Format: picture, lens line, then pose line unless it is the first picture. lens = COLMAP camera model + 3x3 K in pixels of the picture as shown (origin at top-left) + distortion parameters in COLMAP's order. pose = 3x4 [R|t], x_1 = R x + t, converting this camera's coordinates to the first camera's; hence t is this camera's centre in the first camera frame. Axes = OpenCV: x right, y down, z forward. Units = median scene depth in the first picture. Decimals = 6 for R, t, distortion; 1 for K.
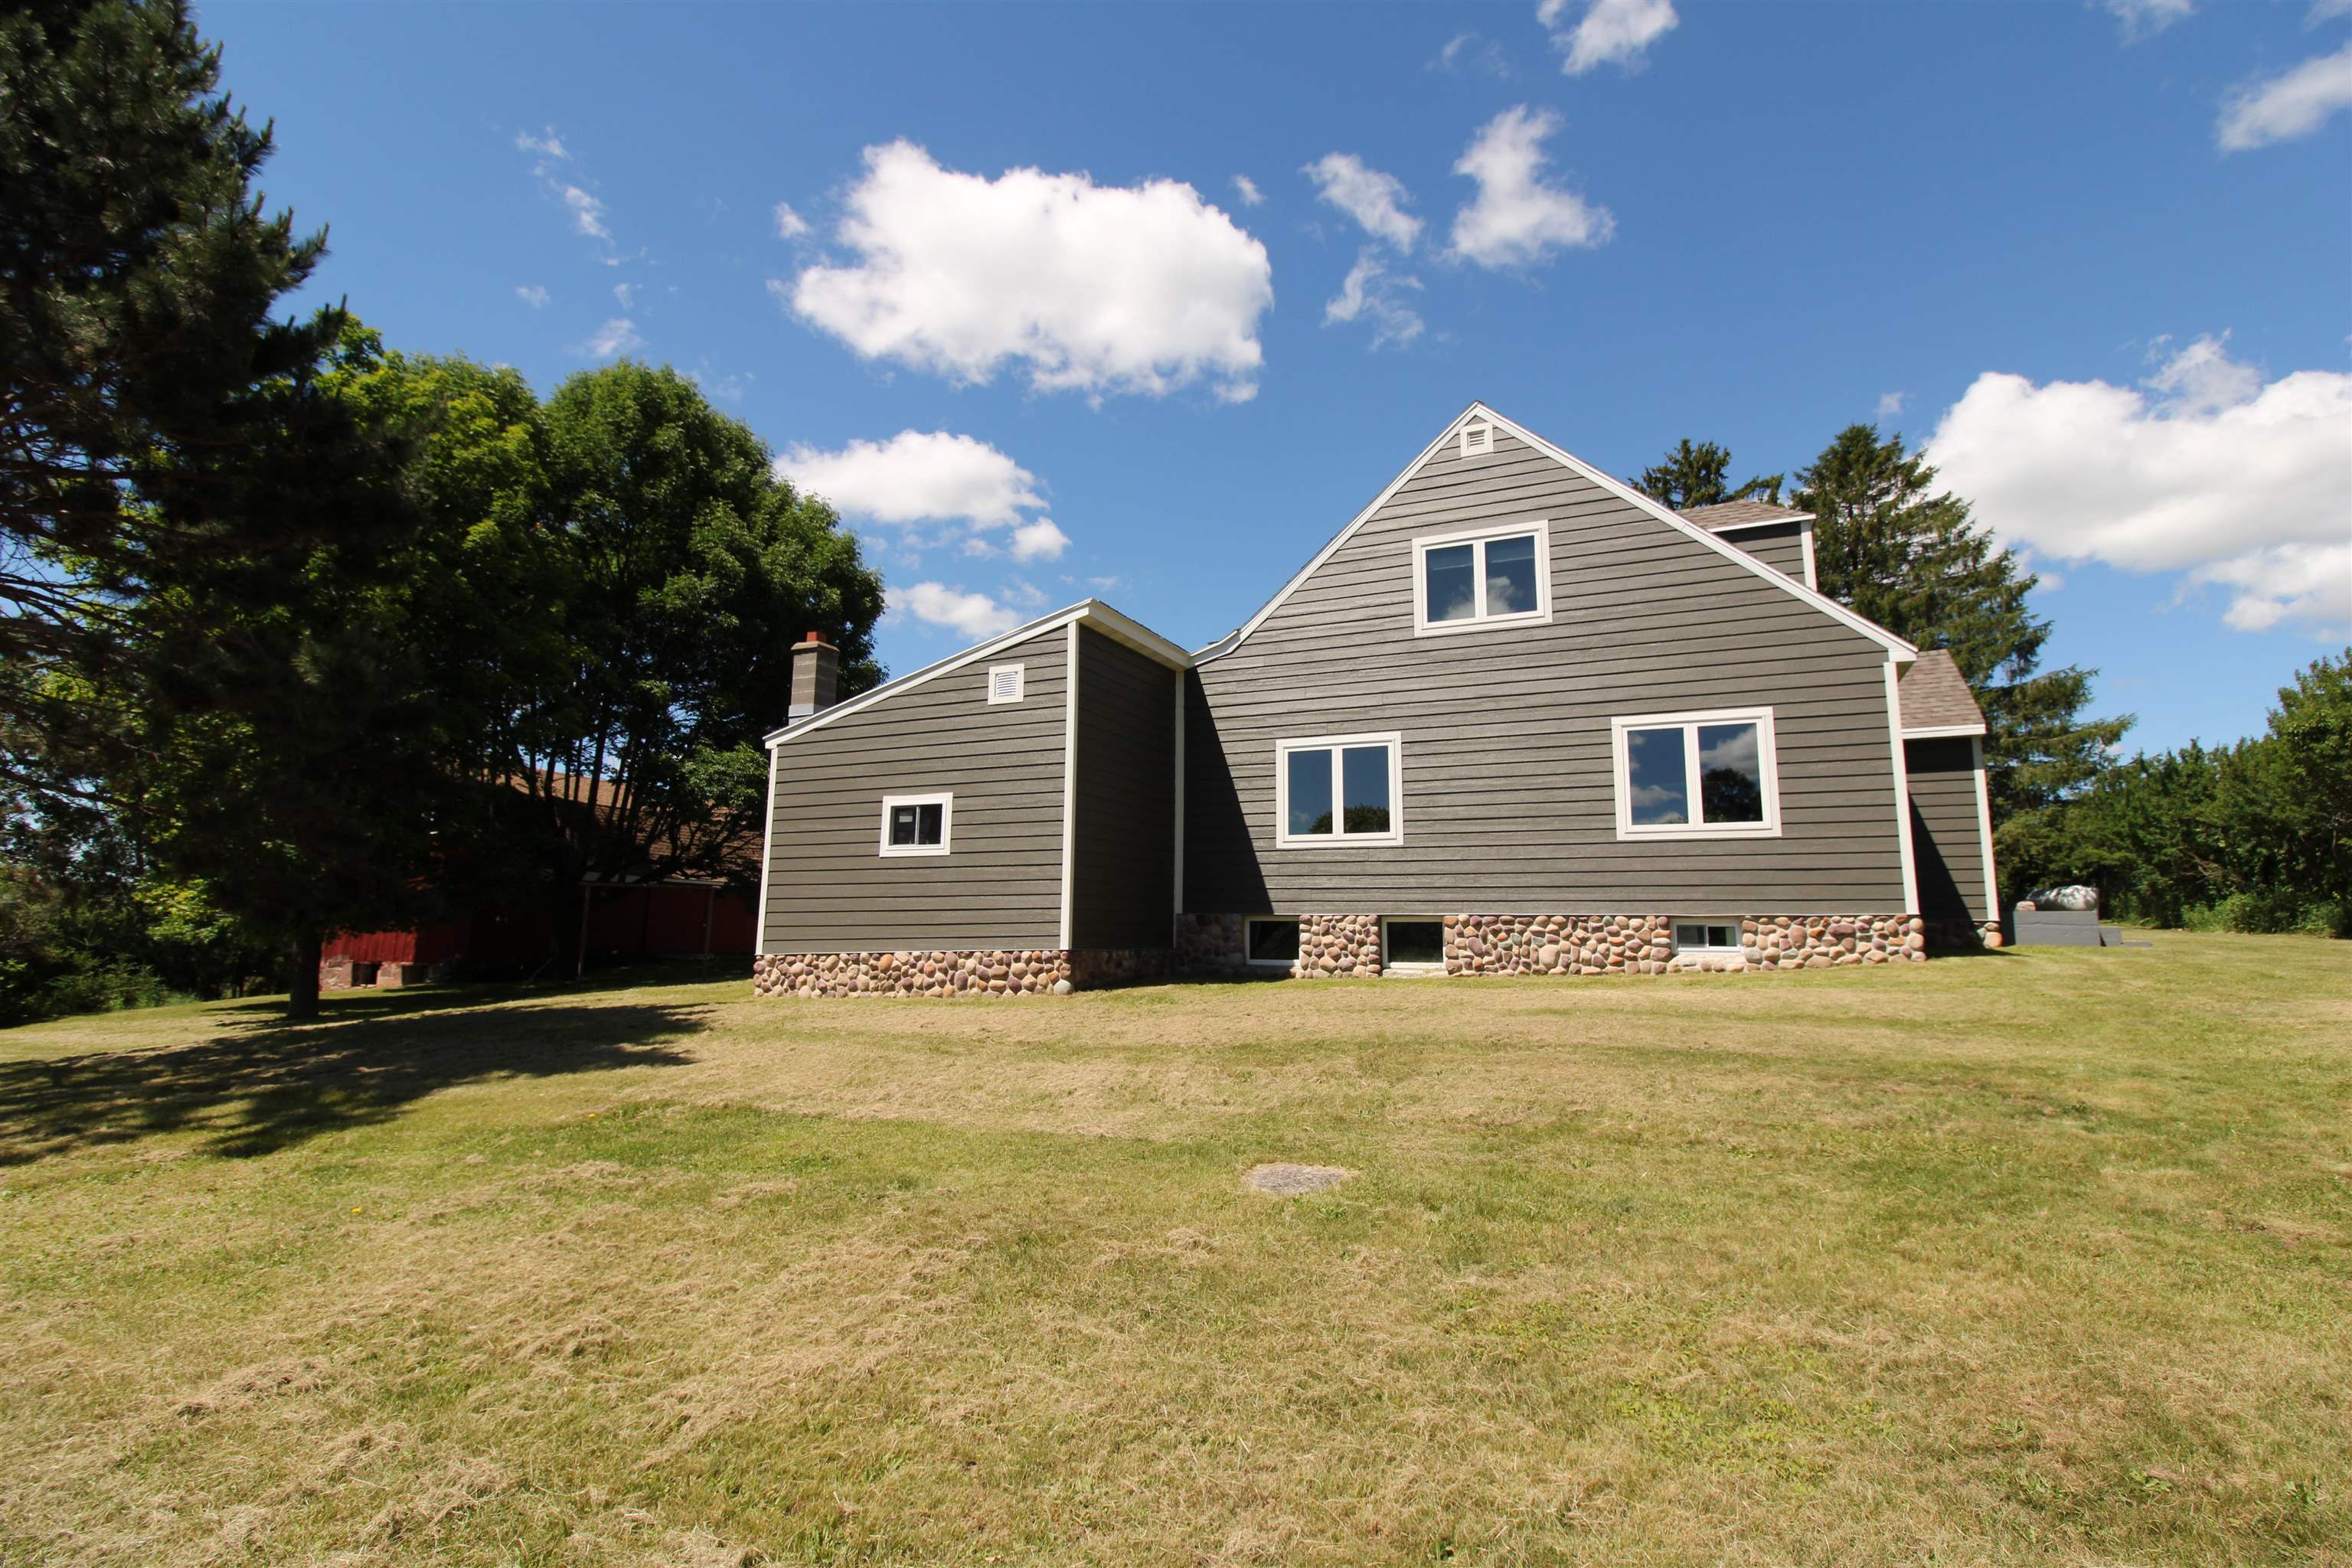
lens RADIAL K [[1074.2, 0, 1176.0], [0, 1074.2, 784.0], [0, 0, 1]] dist [-0.000016, -0.000041]
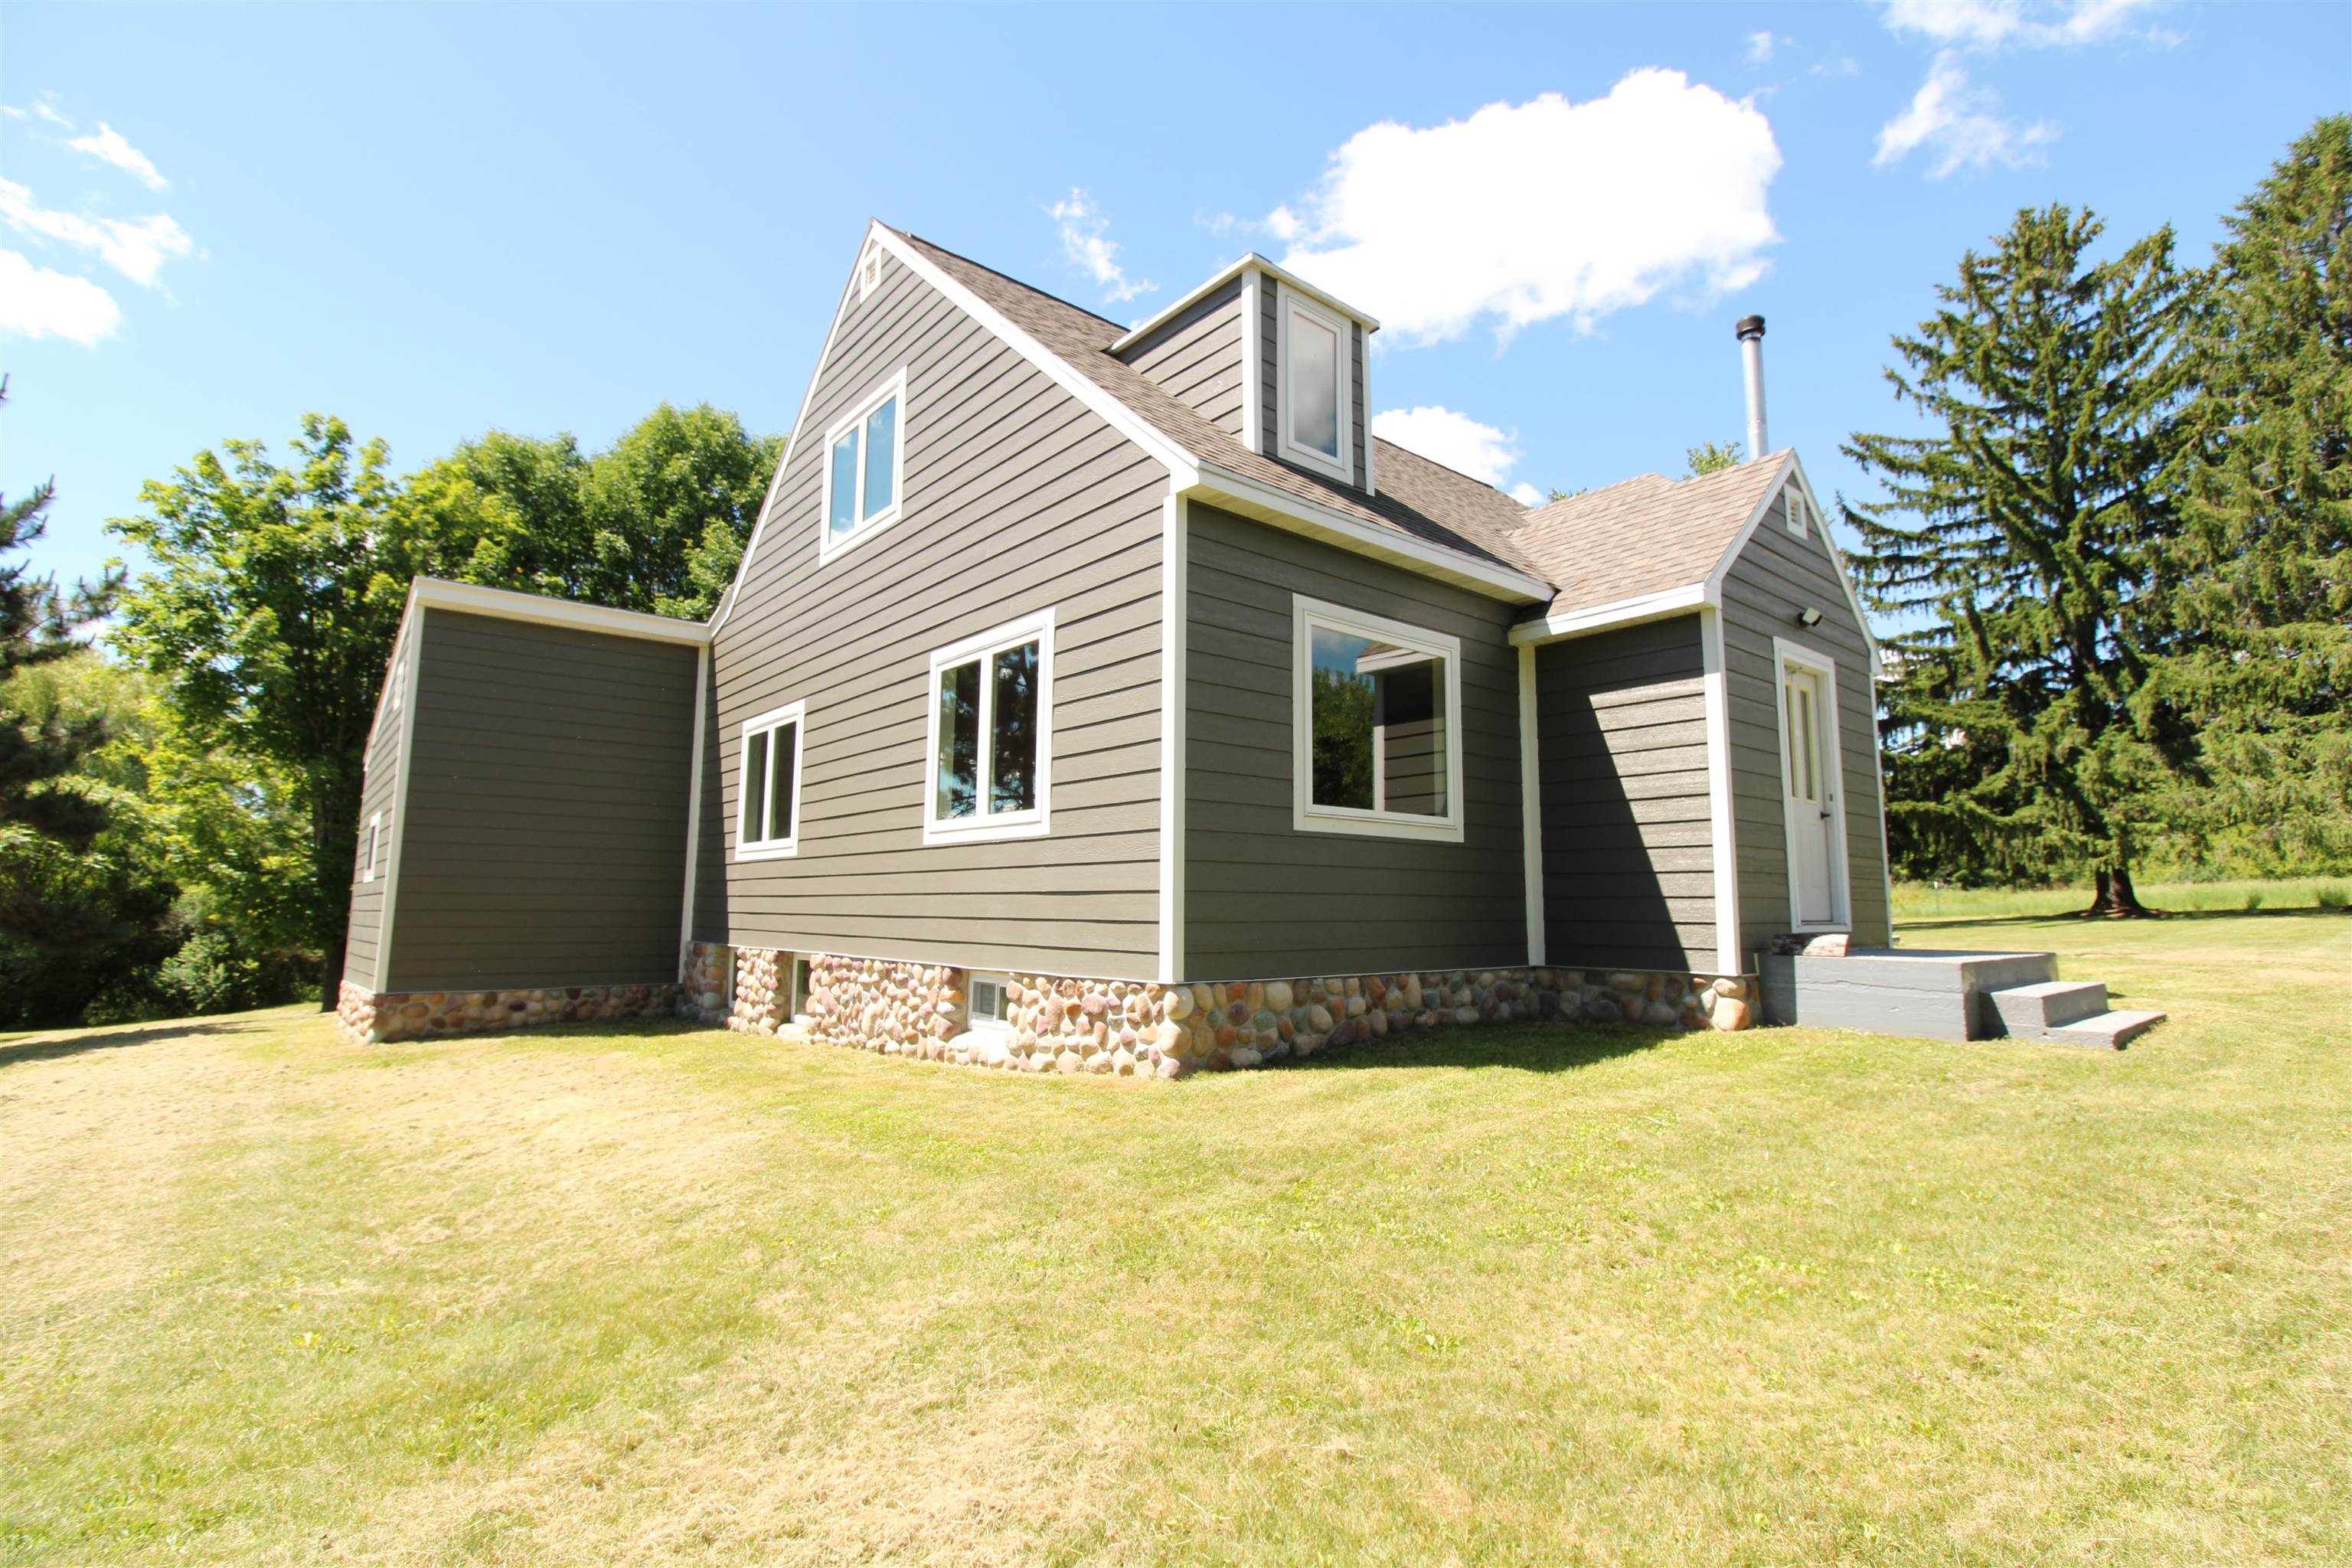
lens RADIAL K [[1082.2, 0, 1176.0], [0, 1082.2, 784.0], [0, 0, 1]] dist [-0.000017, 0.000057]
pose [[0.893266, -0.055089, -0.446141, 0.868793], [0.066355, 0.997749, 0.009655, 0.020326], [0.444605, -0.038228, 0.894911, 0.509837]]
